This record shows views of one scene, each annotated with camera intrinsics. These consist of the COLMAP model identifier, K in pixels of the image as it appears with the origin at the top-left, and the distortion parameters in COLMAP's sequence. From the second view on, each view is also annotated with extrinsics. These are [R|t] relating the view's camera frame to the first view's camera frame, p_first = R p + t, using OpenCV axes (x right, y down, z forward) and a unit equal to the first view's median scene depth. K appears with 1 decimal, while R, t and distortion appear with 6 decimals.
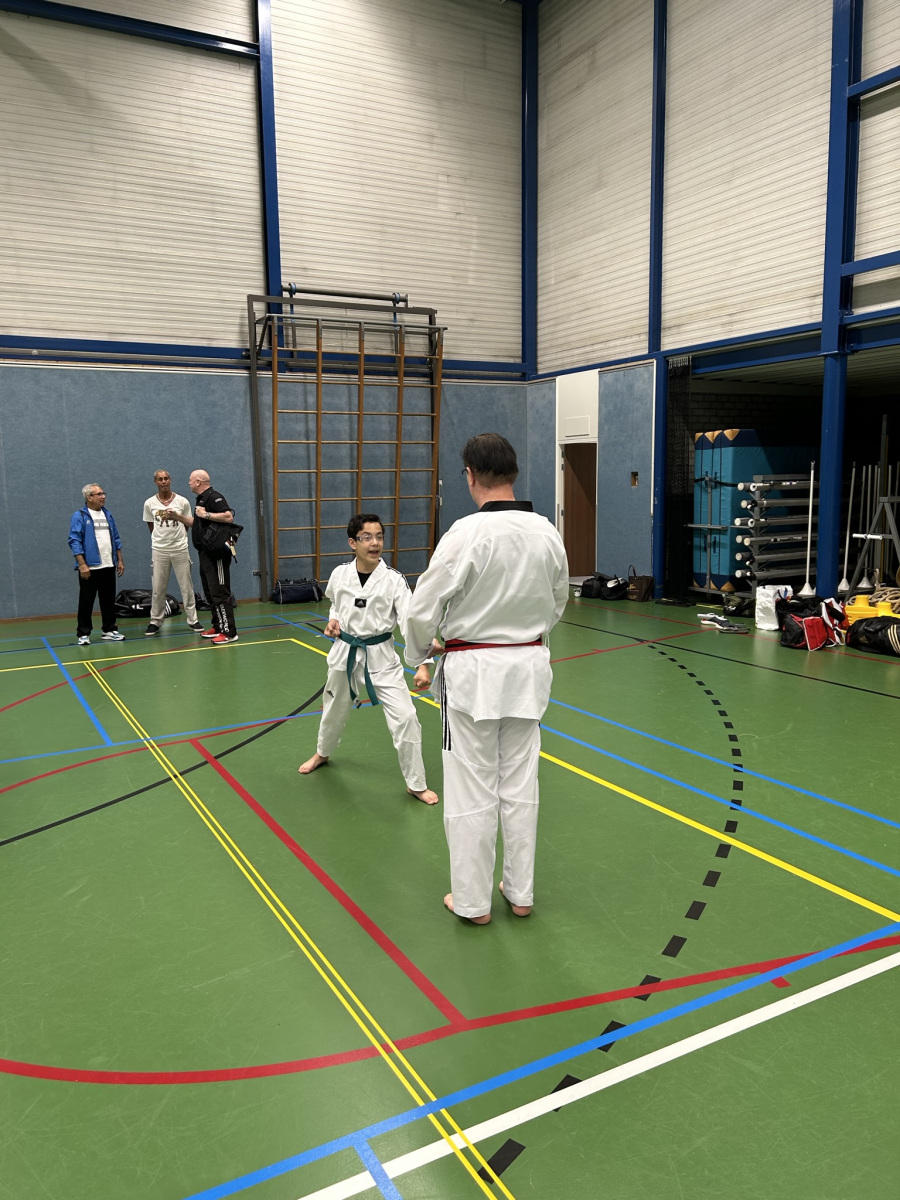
lens RADIAL K [[902.6, 0, 446.0], [0, 902.6, 592.6], [0, 0, 1]] dist [0.054166, -0.053319]
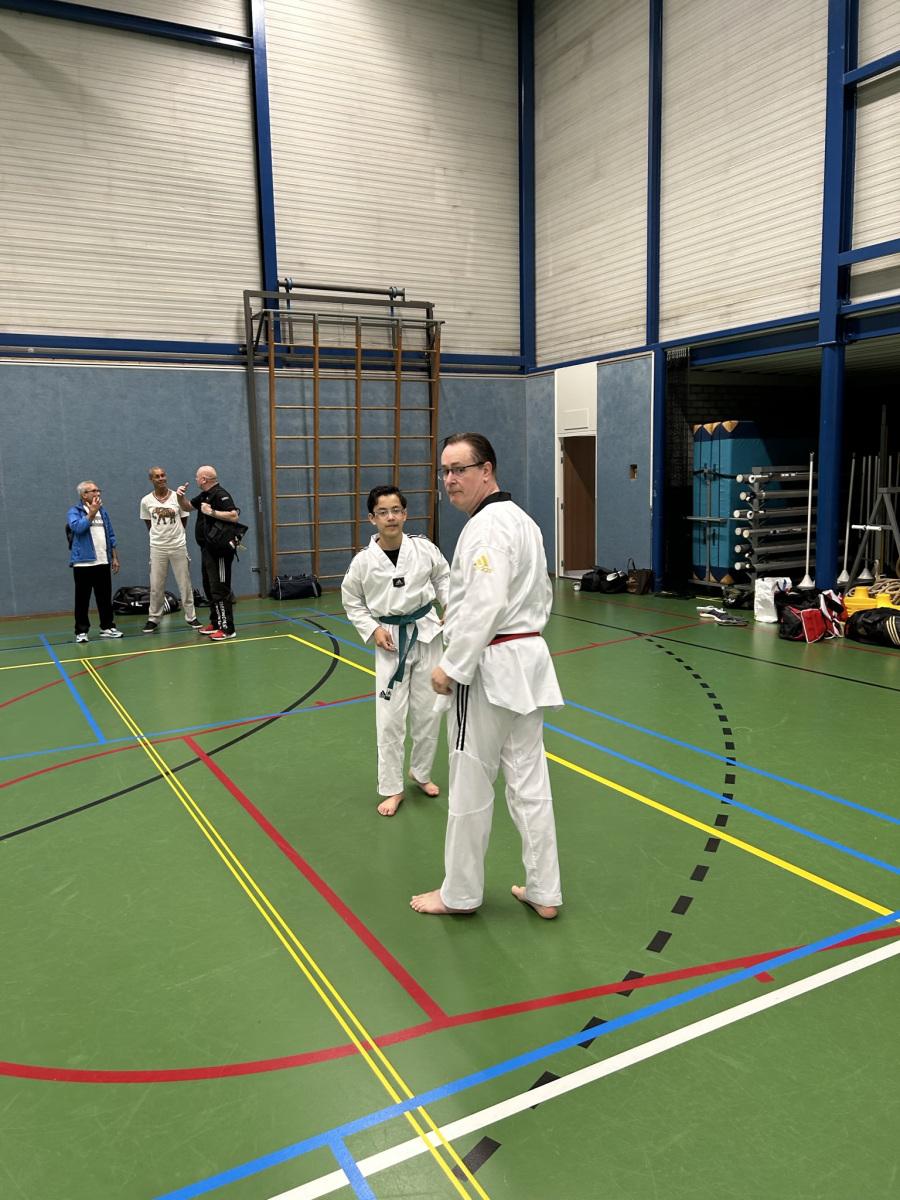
lens RADIAL K [[902.6, 0, 446.0], [0, 902.6, 592.6], [0, 0, 1]] dist [0.054166, -0.053319]
pose [[0.999947, -0.007798, -0.006676, 0.008532], [0.007840, 0.999950, 0.006284, -0.000397], [0.006627, -0.006336, 0.999958, 0.001603]]
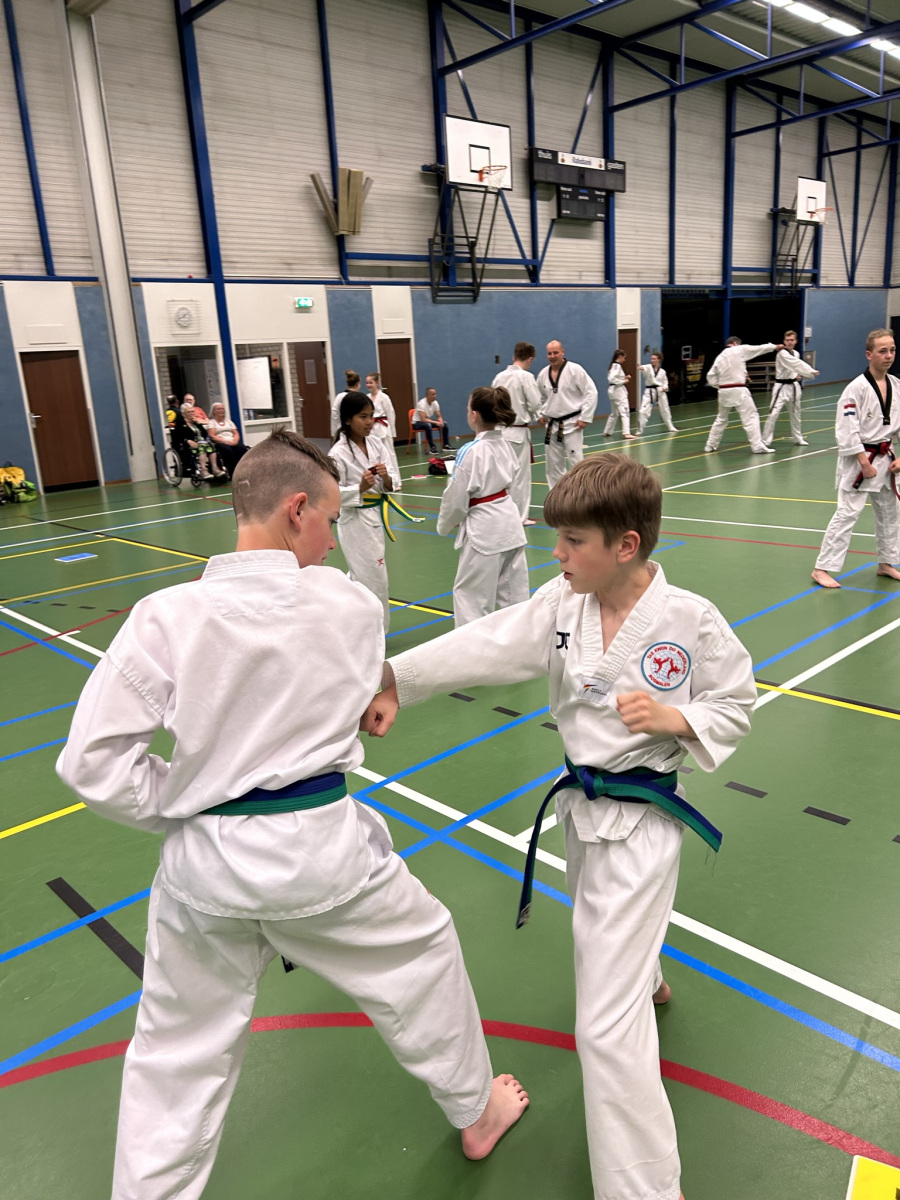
lens RADIAL K [[899.8, 0, 426.3], [0, 899.8, 607.2], [0, 0, 1]] dist [0.054492, -0.054087]
pose [[-0.239629, -0.218746, 0.945901, -2.026224], [0.192225, 0.944310, 0.267075, -0.251463], [-0.951645, 0.245825, -0.184236, 2.352941]]
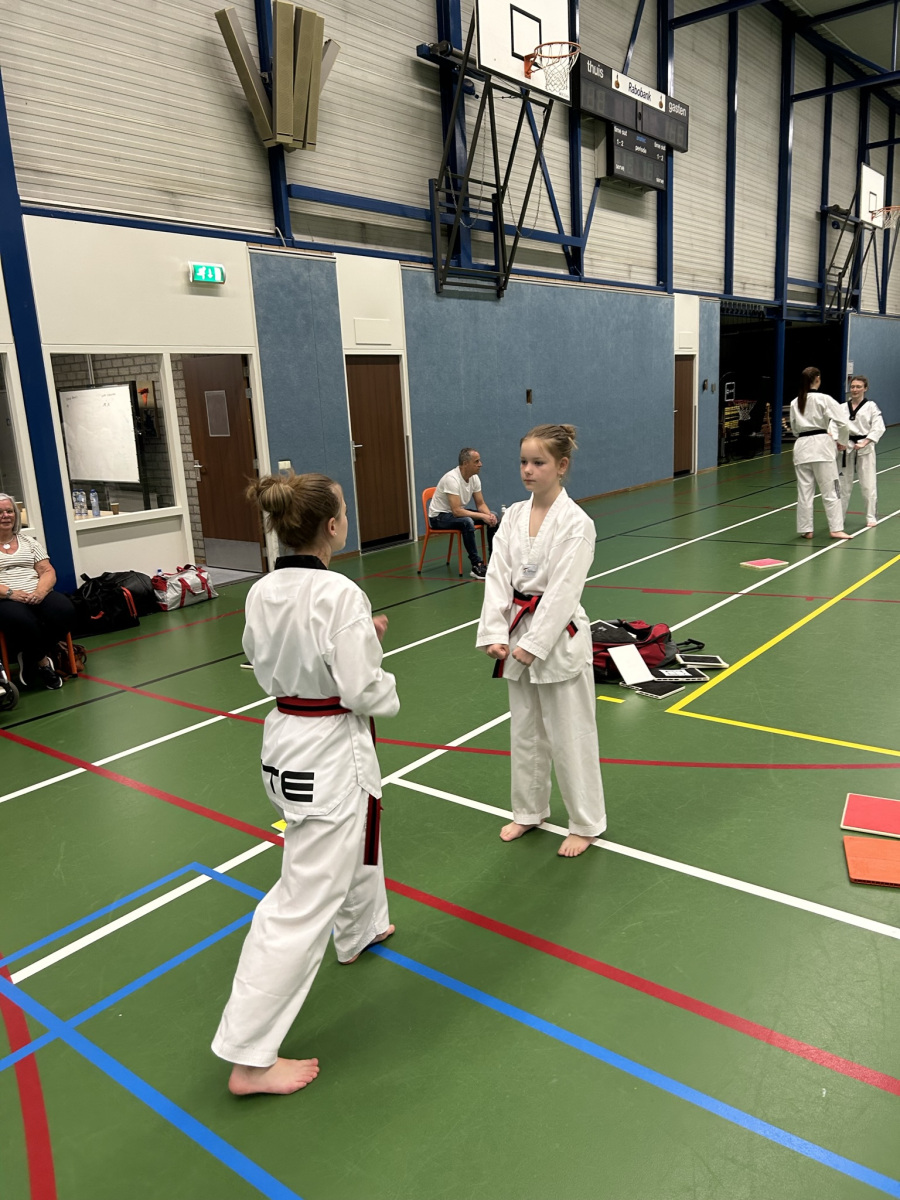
lens RADIAL K [[902.6, 0, 446.0], [0, 902.6, 592.6], [0, 0, 1]] dist [0.054166, -0.053319]
pose [[-0.388026, -0.157068, 0.908166, -1.140967], [0.177968, 0.954057, 0.241044, -0.265284], [-0.904303, 0.255156, -0.342246, 2.278922]]
